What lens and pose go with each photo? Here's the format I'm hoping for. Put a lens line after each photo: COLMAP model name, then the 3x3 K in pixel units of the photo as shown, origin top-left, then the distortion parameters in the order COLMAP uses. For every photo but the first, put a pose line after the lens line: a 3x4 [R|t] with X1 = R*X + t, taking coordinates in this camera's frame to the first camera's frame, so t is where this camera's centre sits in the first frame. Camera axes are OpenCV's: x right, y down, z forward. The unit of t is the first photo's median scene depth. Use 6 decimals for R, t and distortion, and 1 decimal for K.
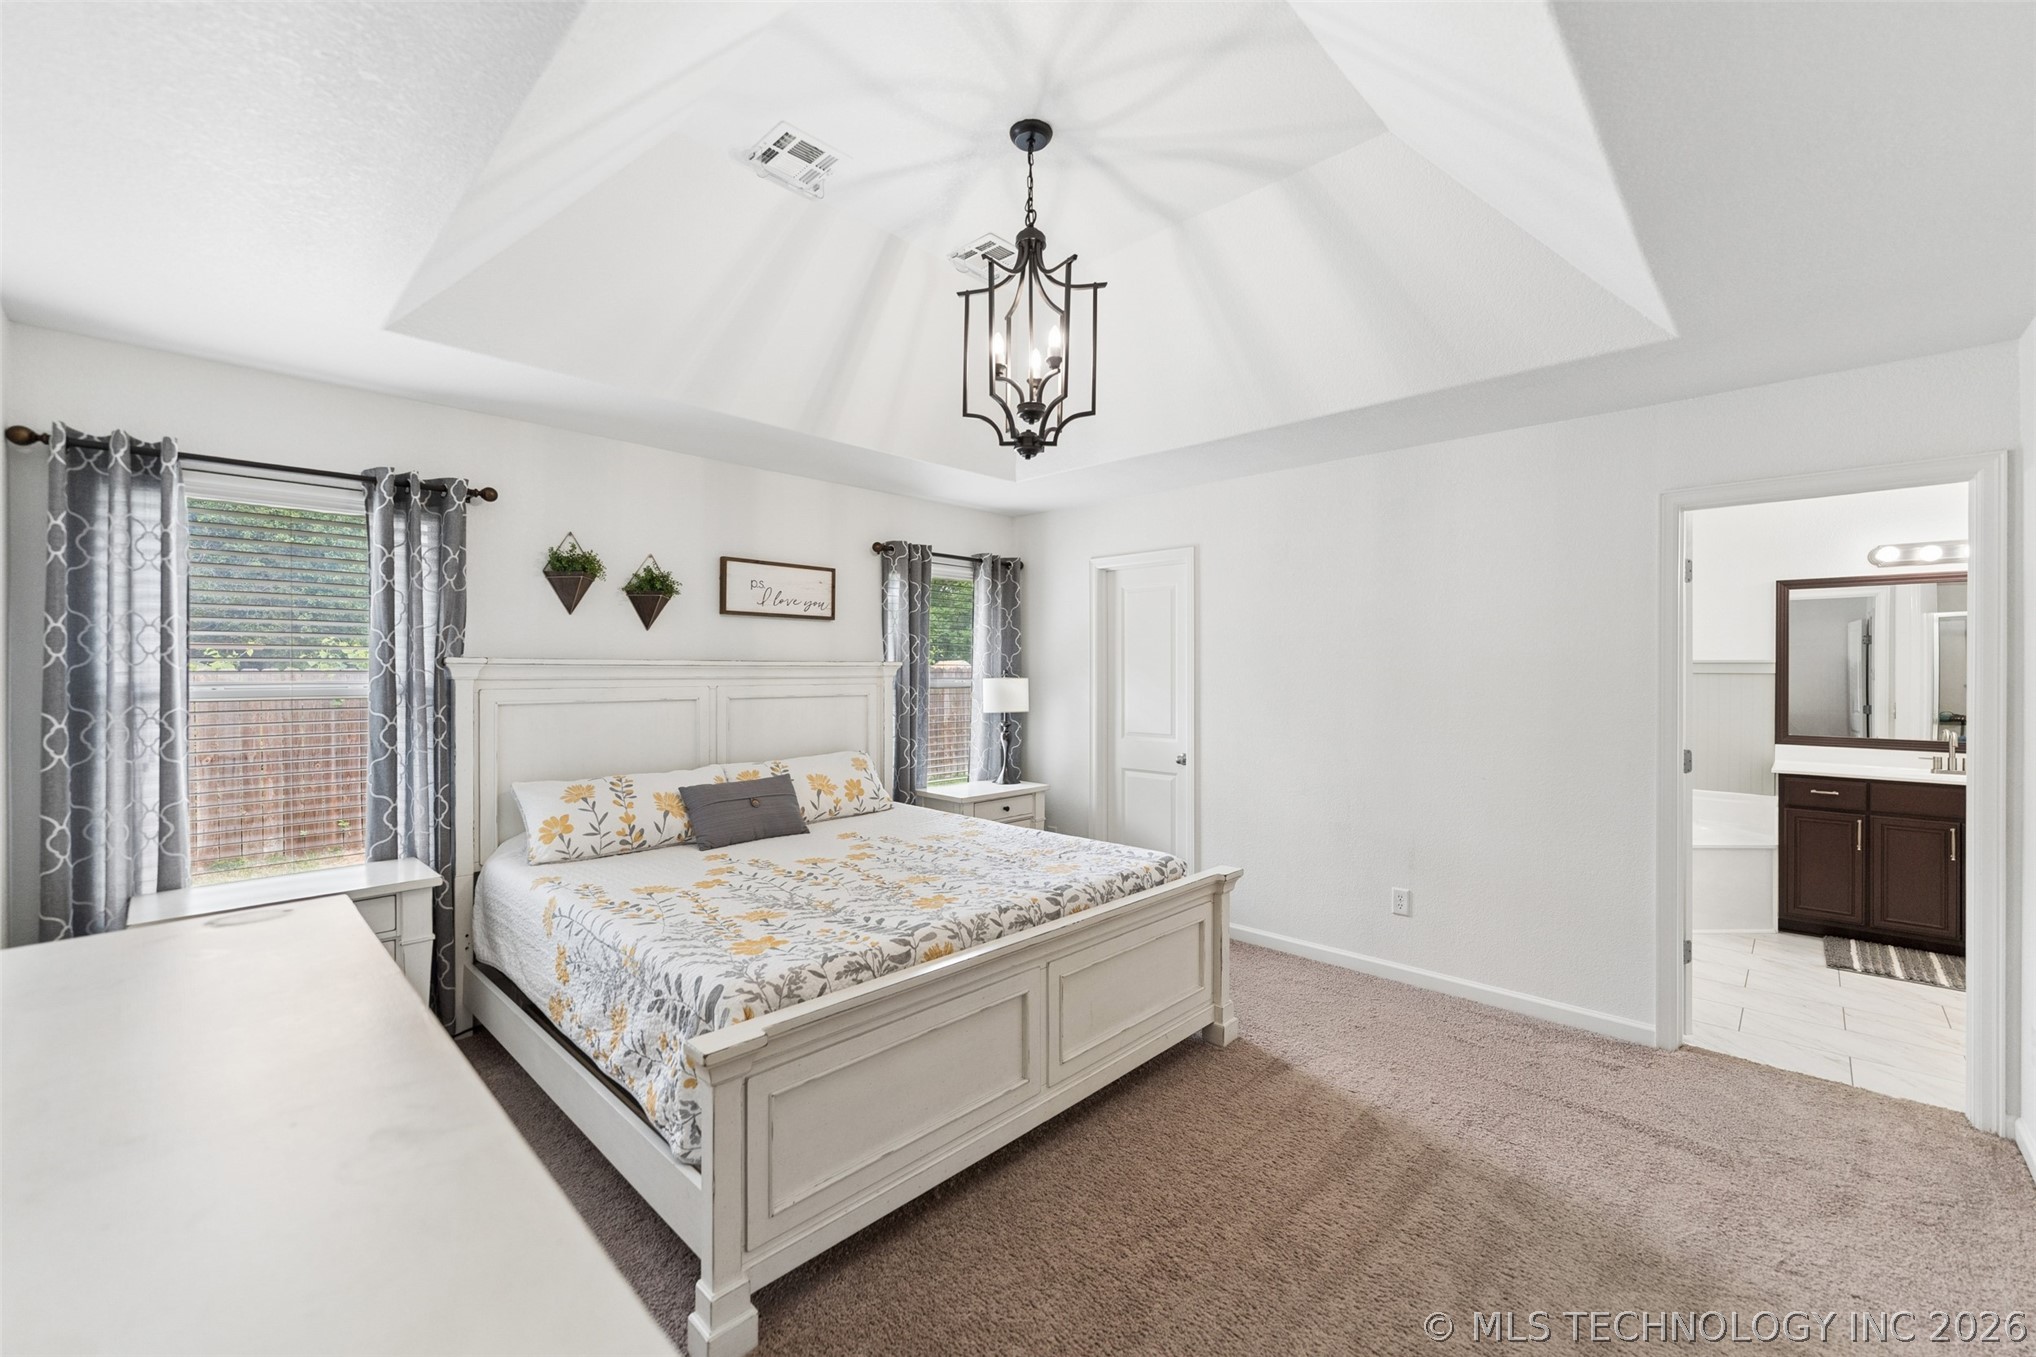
lens RADIAL K [[824.7, 0, 1026.7], [0, 824.7, 682.7], [0, 0, 1]] dist [0.002324, -0.000998]
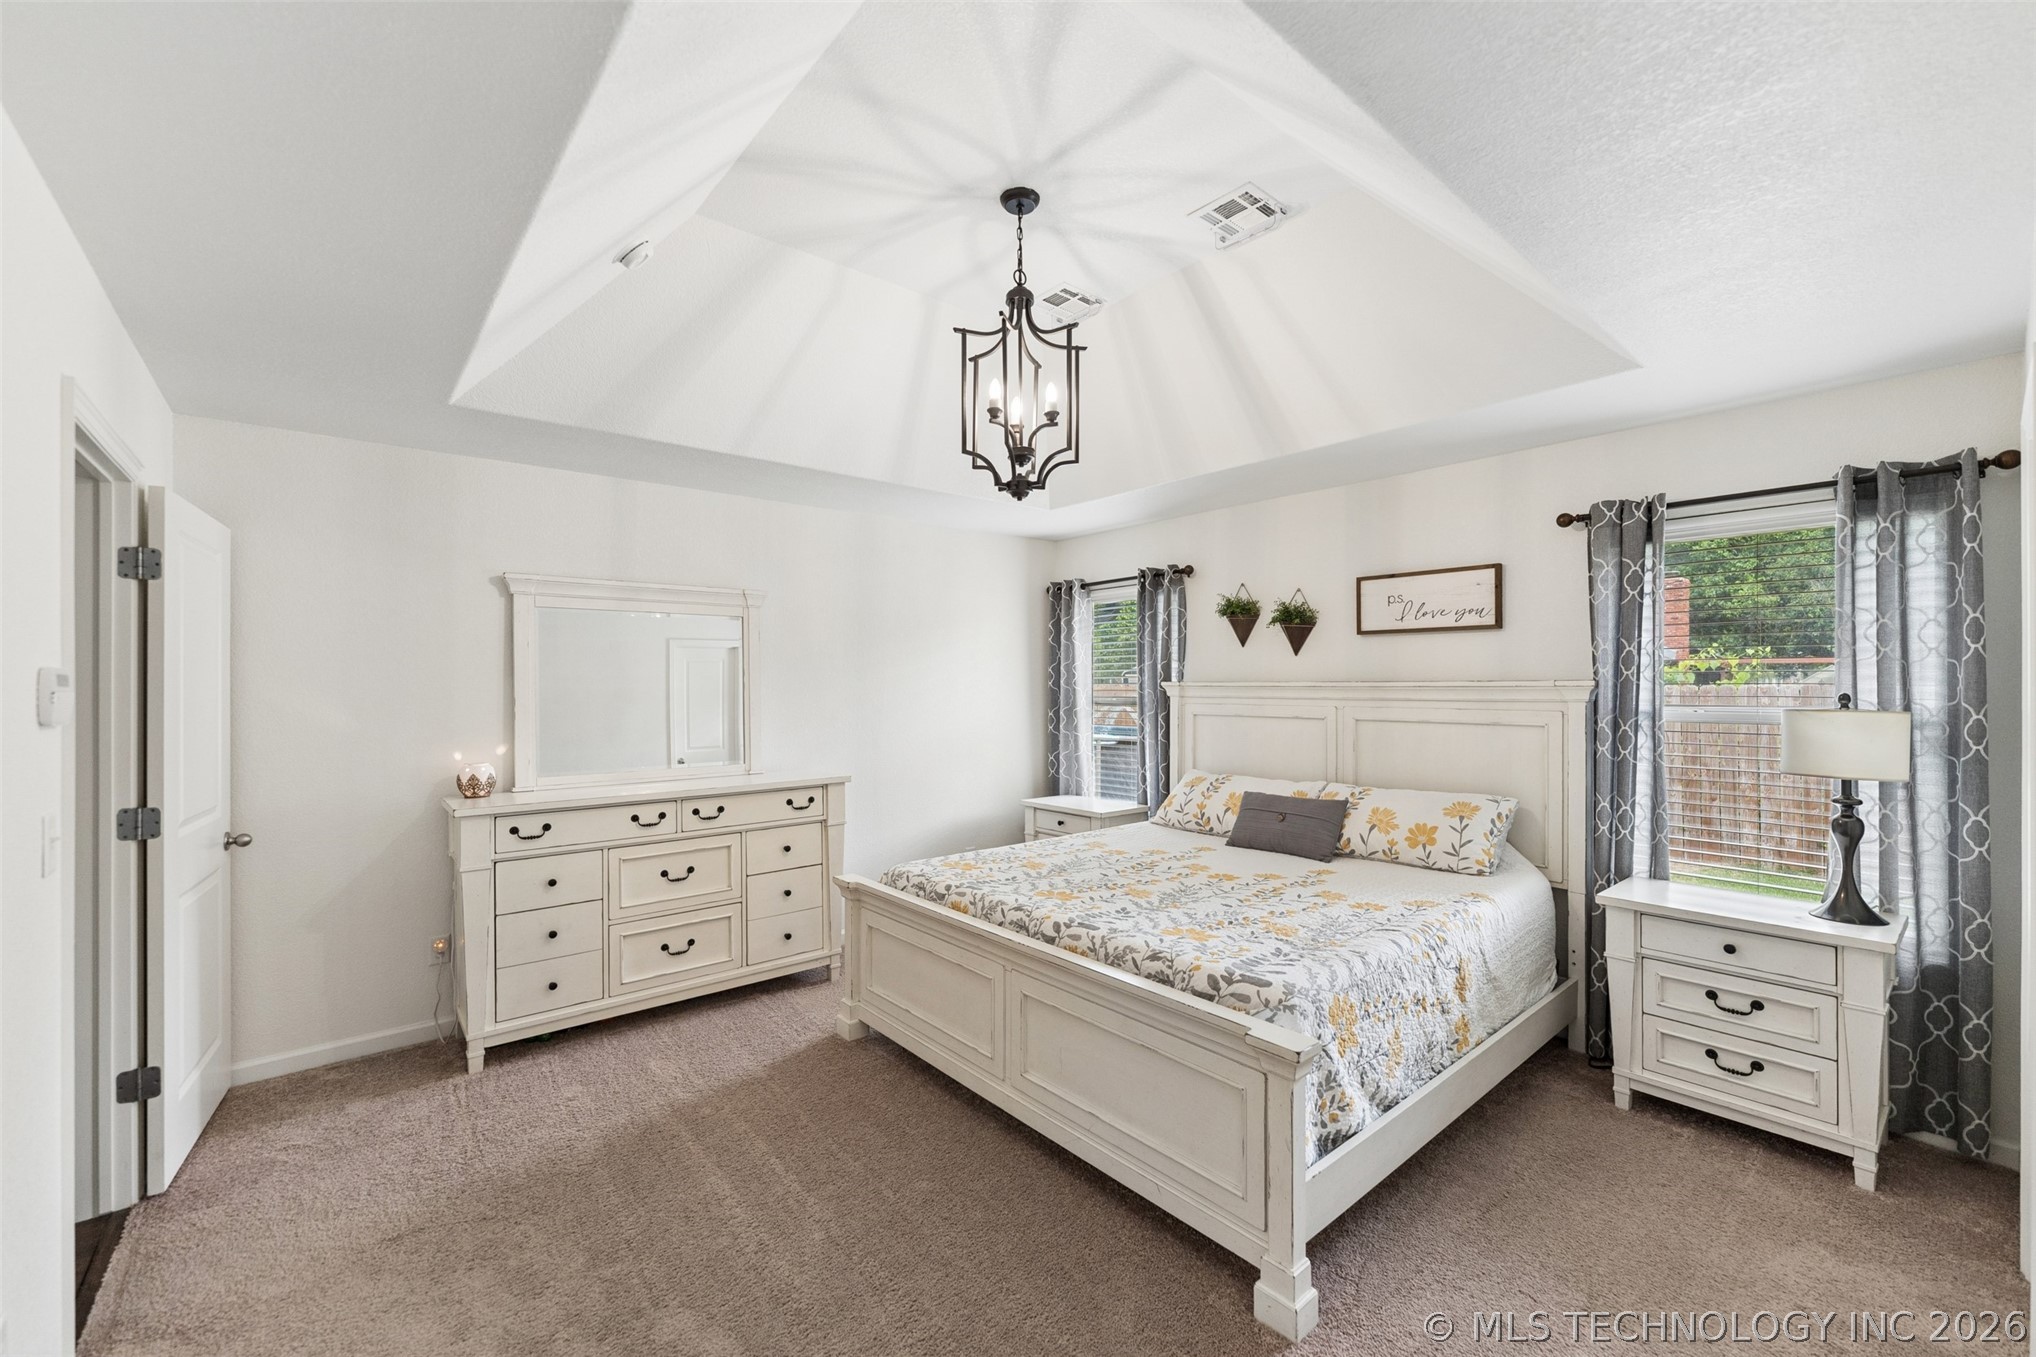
lens RADIAL K [[824.7, 0, 1022.3], [0, 824.7, 673.2], [0, 0, 1]] dist [0.002324, -0.000998]
pose [[-0.106925, -0.019753, -0.994071, 0.806163], [-0.018763, 0.999665, -0.017846, -0.013325], [0.994090, 0.016743, -0.107260, 0.843931]]
